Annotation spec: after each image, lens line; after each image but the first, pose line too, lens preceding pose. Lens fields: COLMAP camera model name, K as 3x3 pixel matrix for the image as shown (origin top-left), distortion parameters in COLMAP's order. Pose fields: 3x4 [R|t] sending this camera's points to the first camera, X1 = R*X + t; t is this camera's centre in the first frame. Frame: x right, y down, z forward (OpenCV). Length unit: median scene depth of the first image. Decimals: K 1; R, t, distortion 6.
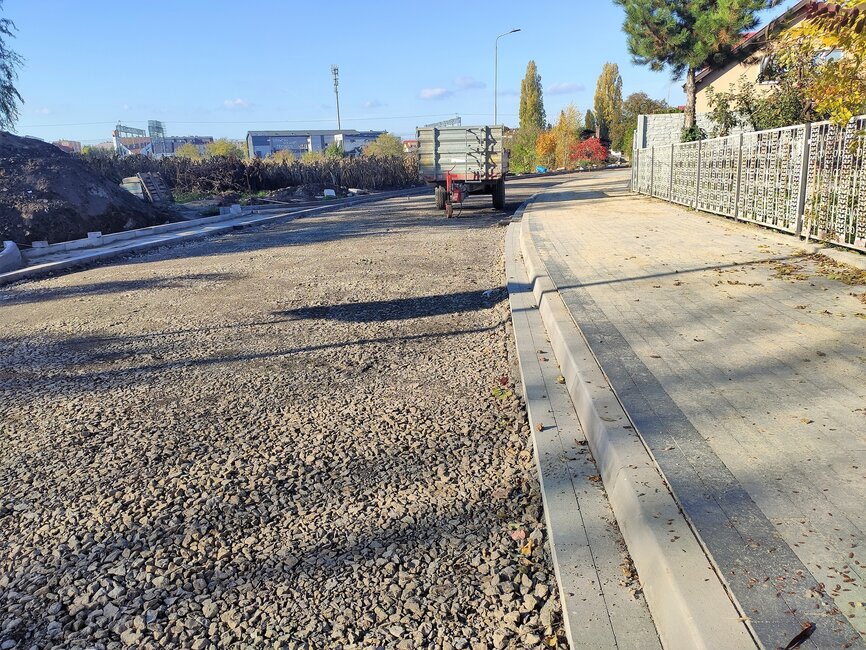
lens RADIAL K [[661.7, 0, 433.0], [0, 661.7, 325.0], [0, 0, 1]] dist [0.084095, -0.112491]
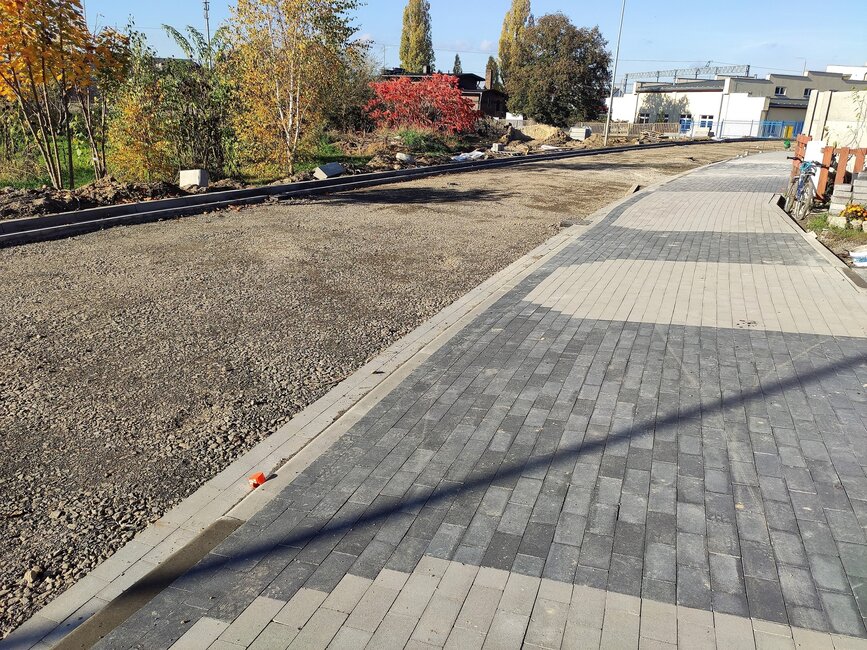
lens RADIAL K [[638.6, 0, 433.5], [0, 638.6, 325.0], [0, 0, 1]] dist [0.084027, -0.132769]
pose [[0.990829, 0.024443, 0.132894, 0.106536], [-0.034438, 0.996705, 0.073442, -0.090946], [-0.130661, -0.077345, 0.988406, 0.347814]]
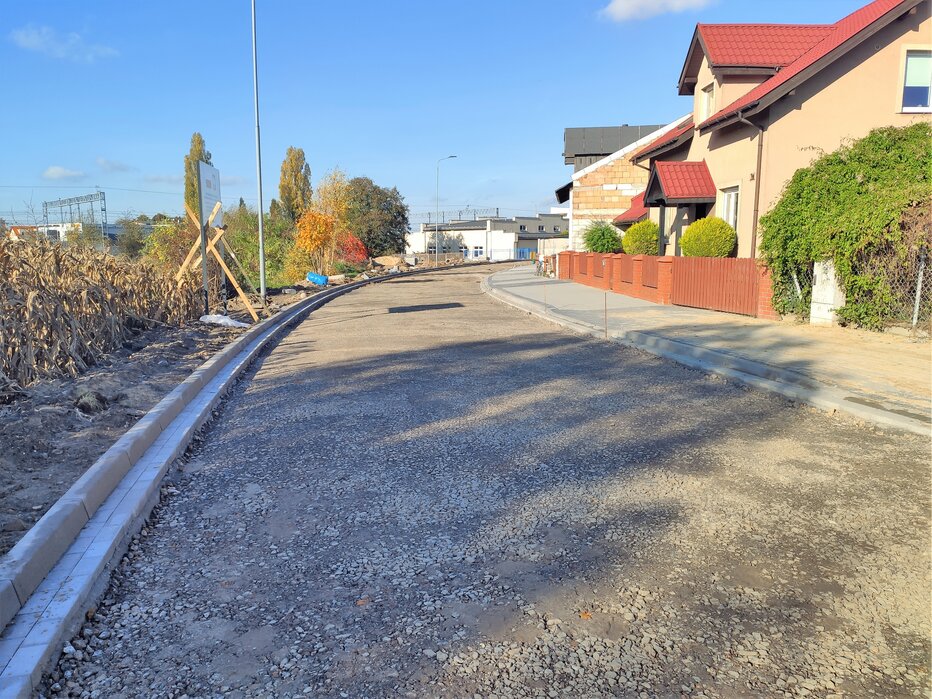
lens RADIAL K [[712.1, 0, 466.0], [0, 712.1, 349.5], [0, 0, 1]] dist [0.084095, -0.112491]
pose [[0.871906, -0.040093, 0.488029, -0.001167], [0.095985, 0.991301, -0.090047, -0.049791], [-0.480173, 0.125356, 0.868170, 0.197150]]
